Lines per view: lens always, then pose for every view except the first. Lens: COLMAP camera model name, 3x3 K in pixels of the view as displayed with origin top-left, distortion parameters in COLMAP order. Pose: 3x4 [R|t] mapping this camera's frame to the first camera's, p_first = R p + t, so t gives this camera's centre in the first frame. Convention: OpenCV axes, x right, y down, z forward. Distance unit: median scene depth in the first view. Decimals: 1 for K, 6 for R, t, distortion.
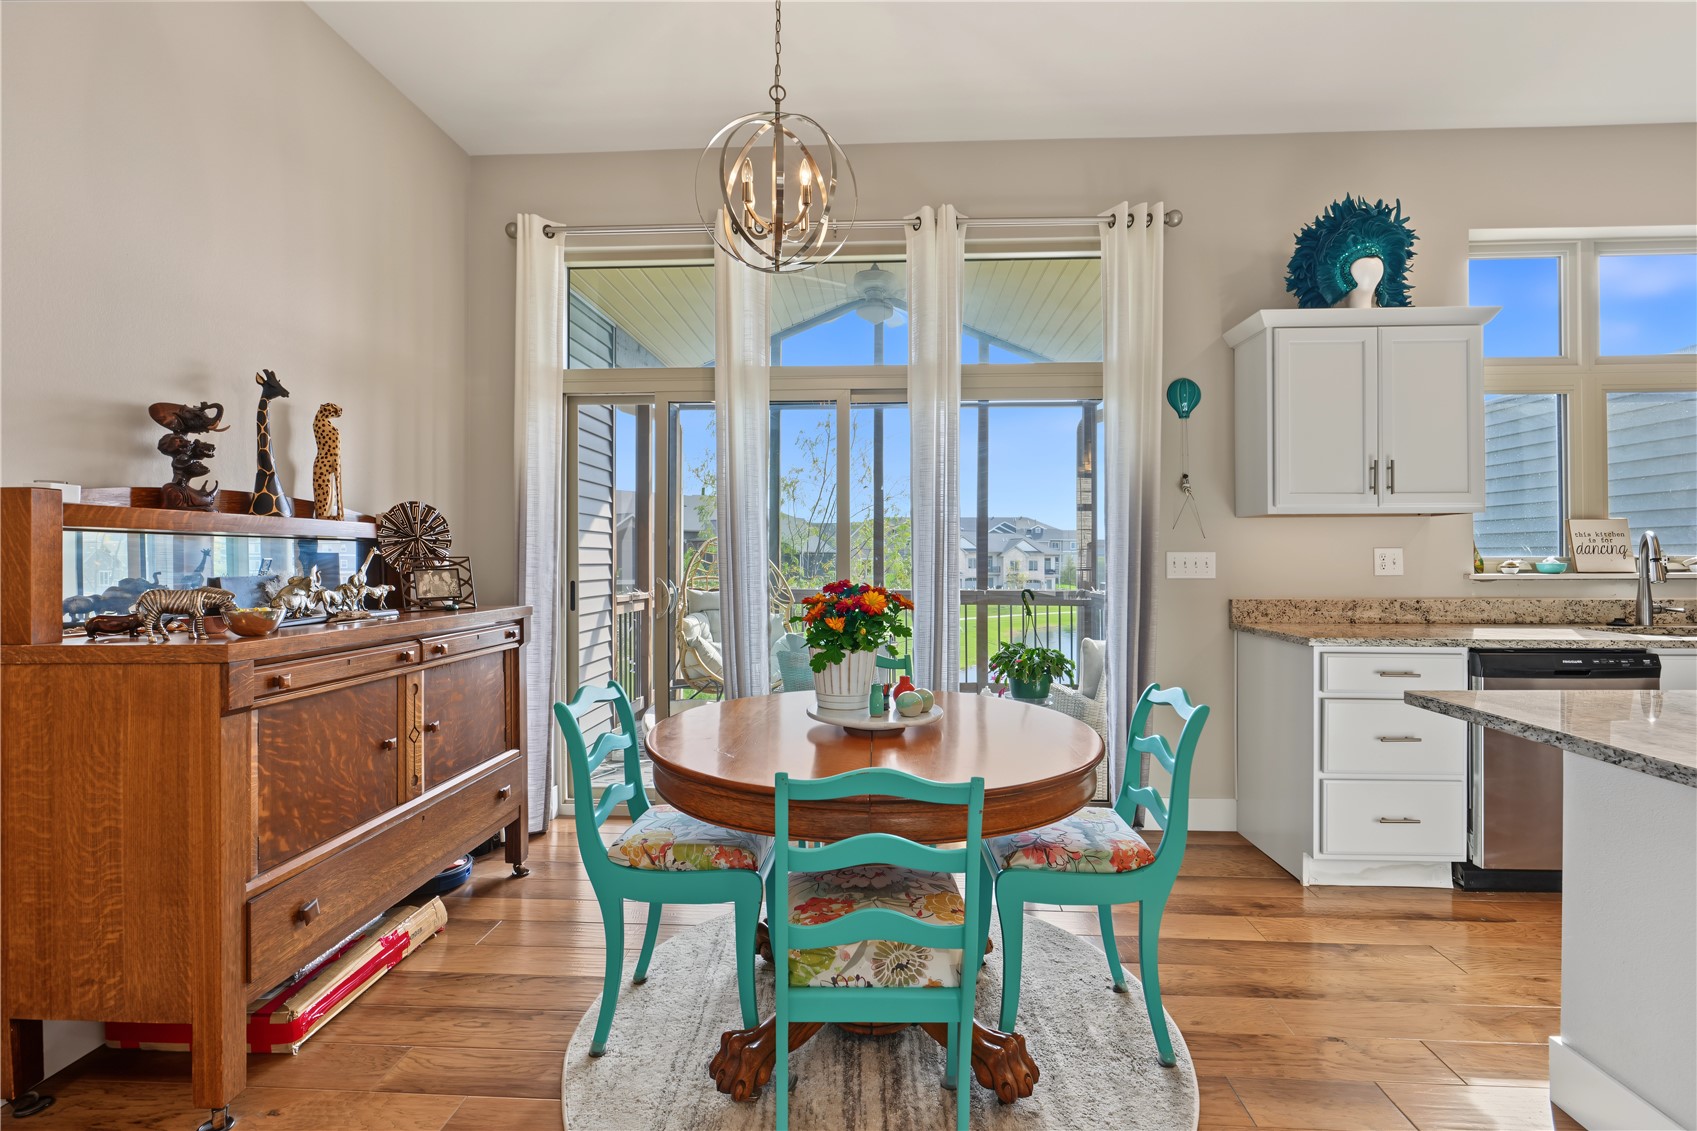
lens RADIAL K [[778.7, 0, 842.6], [0, 778.7, 556.3], [0, 0, 1]] dist [-0.013504, 0.000328]
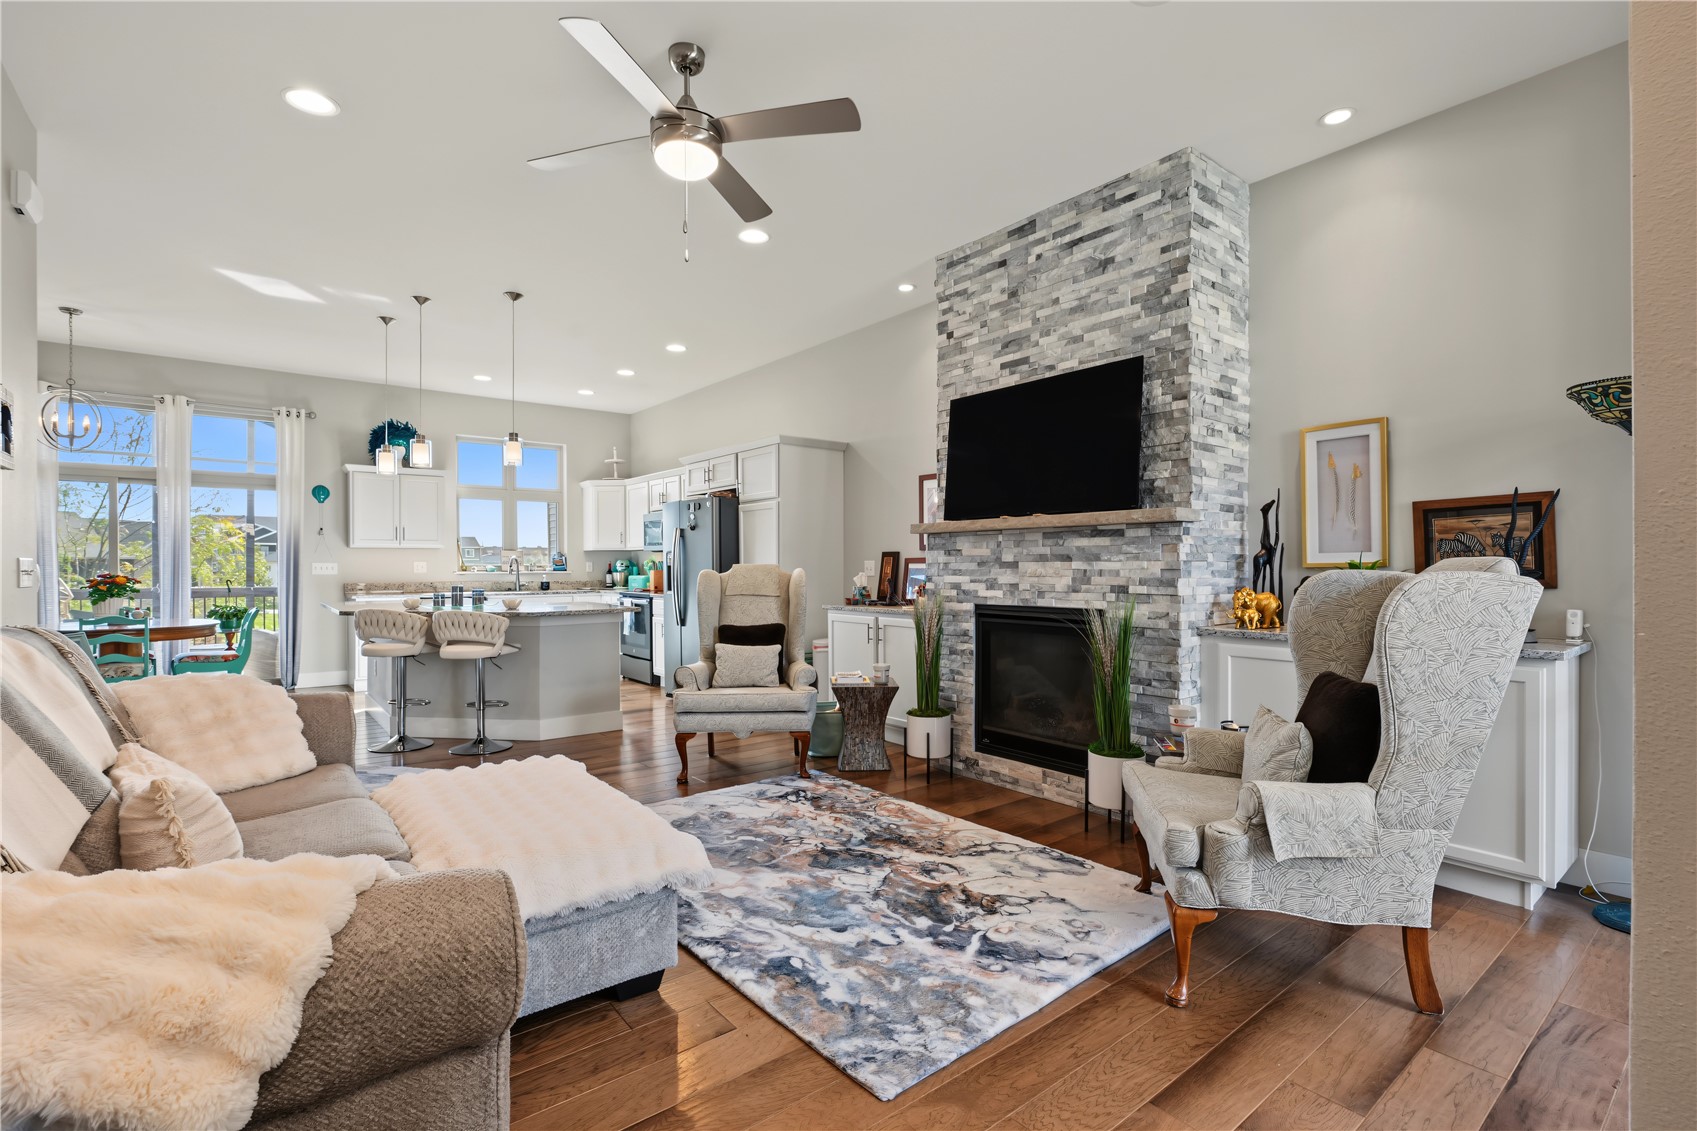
lens RADIAL K [[778.7, 0, 856.5], [0, 778.7, 573.6], [0, 0, 1]] dist [-0.013504, 0.000328]
pose [[0.737307, -0.003438, 0.675549, 0.073821], [-0.002680, 0.999964, 0.008014, 0.003928], [-0.675552, -0.007719, 0.737272, -1.739527]]
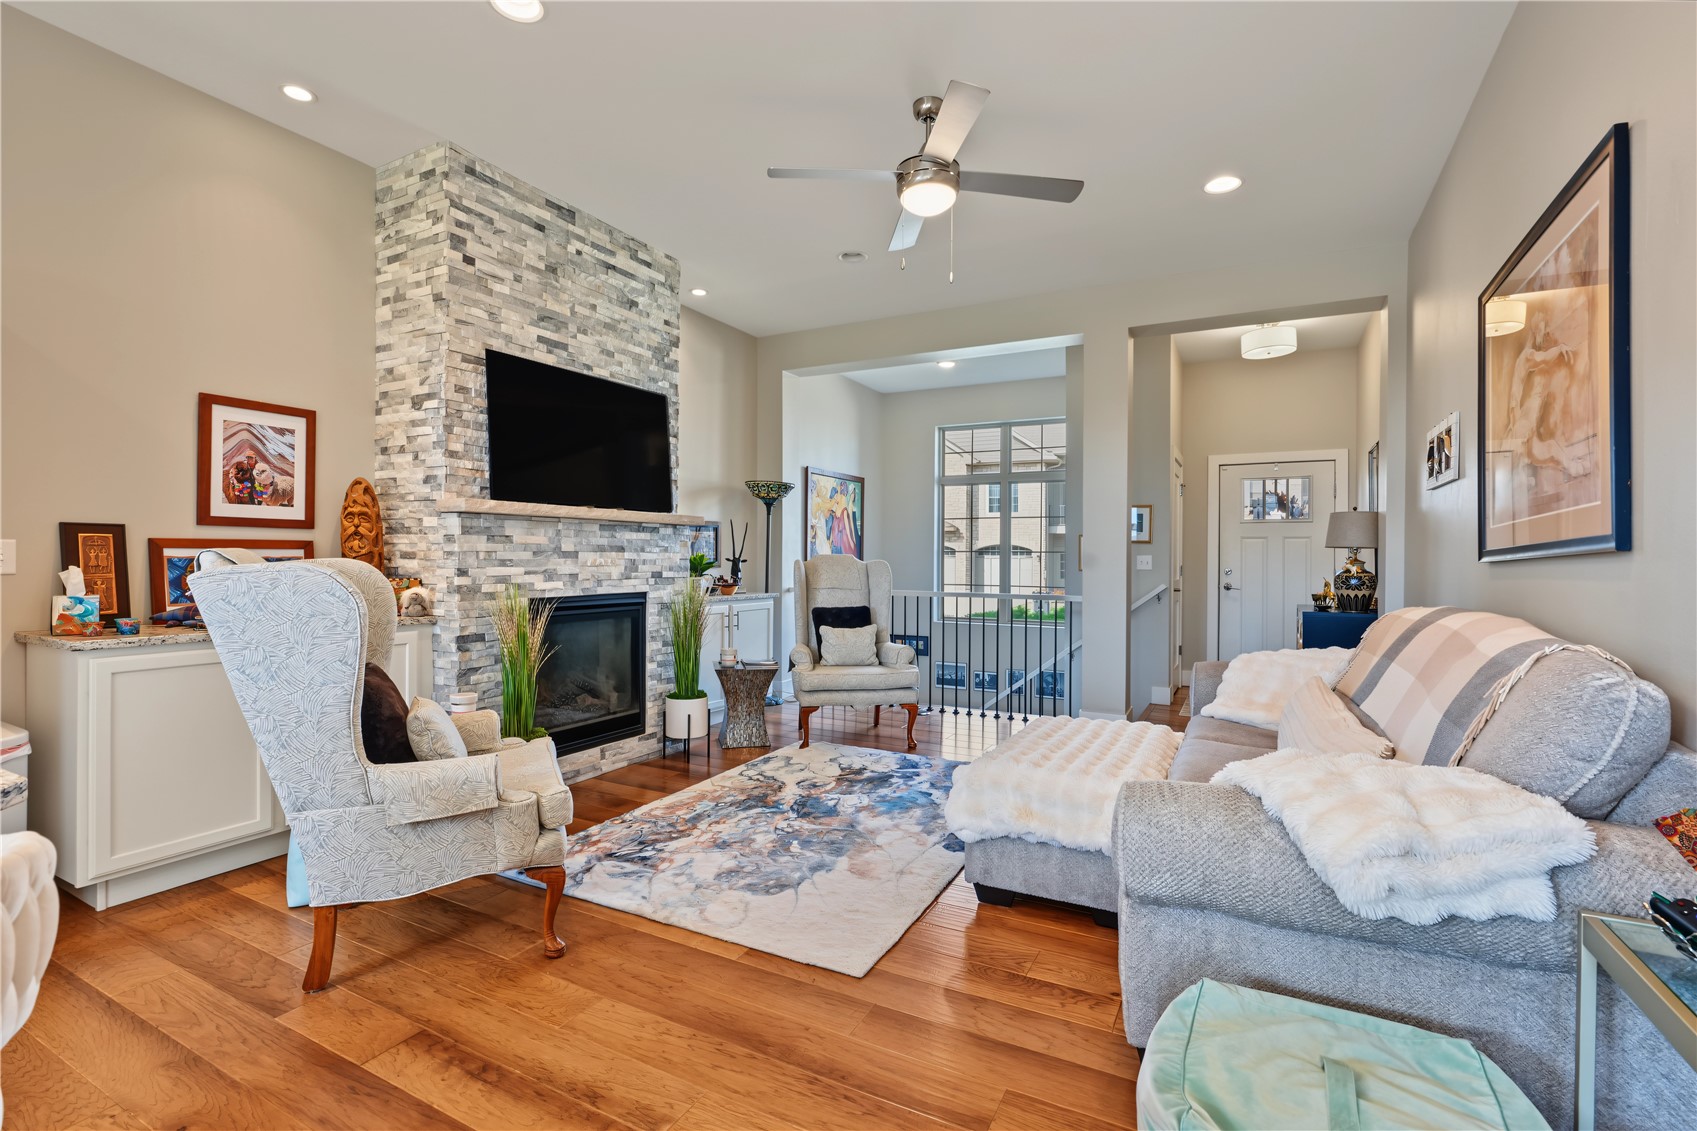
lens RADIAL K [[778.7, 0, 842.6], [0, 778.7, 564.6], [0, 0, 1]] dist [-0.013504, 0.000328]
pose [[-0.911573, -0.005454, 0.411101, 0.473025], [-0.003553, 0.999979, 0.005389, 0.012476], [-0.411122, 0.003451, -0.911574, 3.114833]]
